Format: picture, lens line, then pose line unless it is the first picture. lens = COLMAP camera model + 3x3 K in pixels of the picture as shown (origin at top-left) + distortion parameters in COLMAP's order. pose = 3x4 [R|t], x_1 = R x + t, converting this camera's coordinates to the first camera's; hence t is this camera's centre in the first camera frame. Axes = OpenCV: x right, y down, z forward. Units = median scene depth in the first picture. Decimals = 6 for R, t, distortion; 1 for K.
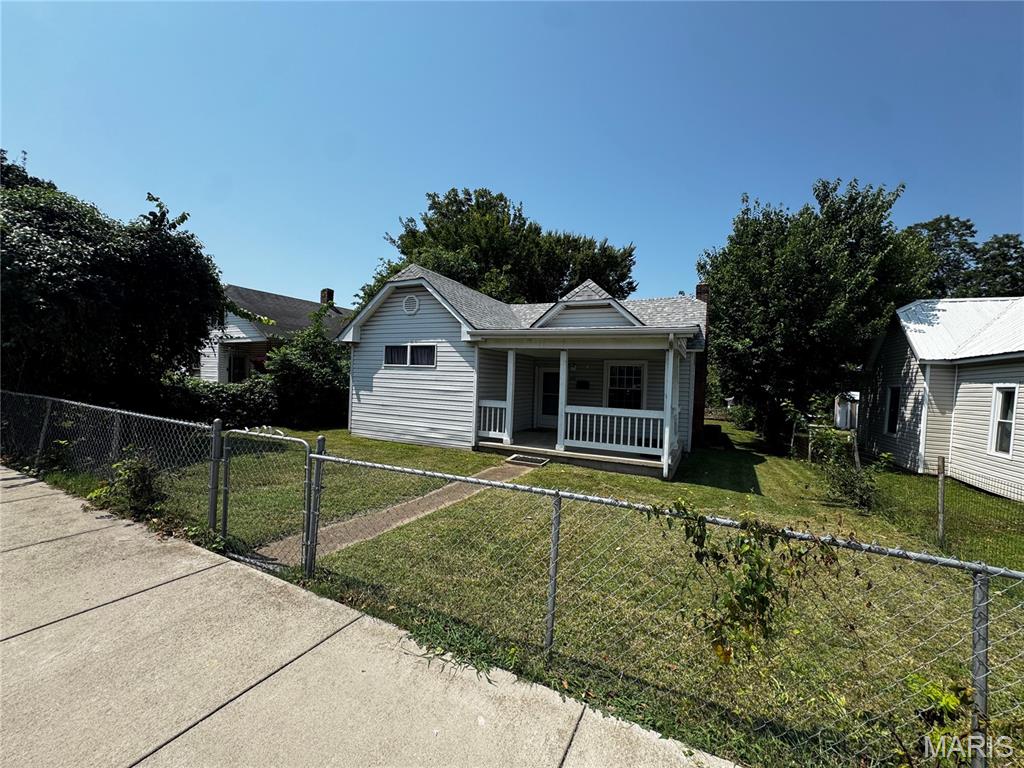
lens RADIAL K [[409.4, 0, 515.3], [0, 409.4, 386.1], [0, 0, 1]] dist [-0.002350, -0.000097]
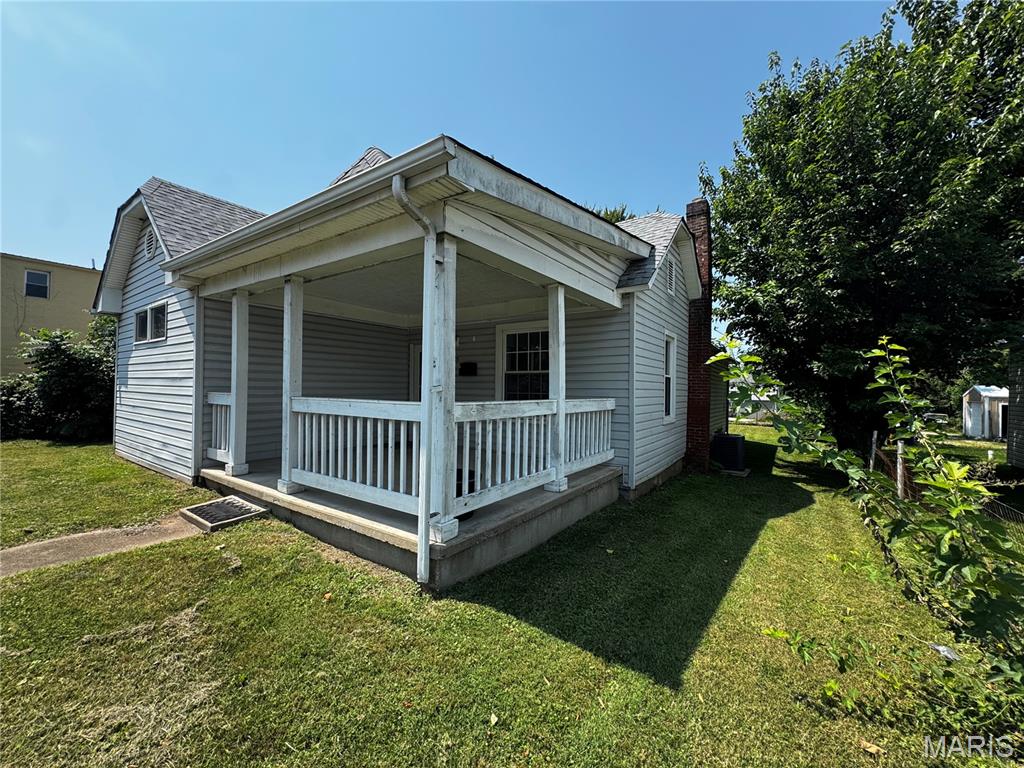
lens RADIAL K [[409.4, 0, 516.4], [0, 409.4, 387.5], [0, 0, 1]] dist [-0.002350, -0.000097]
pose [[0.985837, -0.023079, -0.166113, 0.413704], [0.020129, 0.999609, -0.019421, 0.045837], [0.166496, 0.015803, 0.985915, 0.521991]]
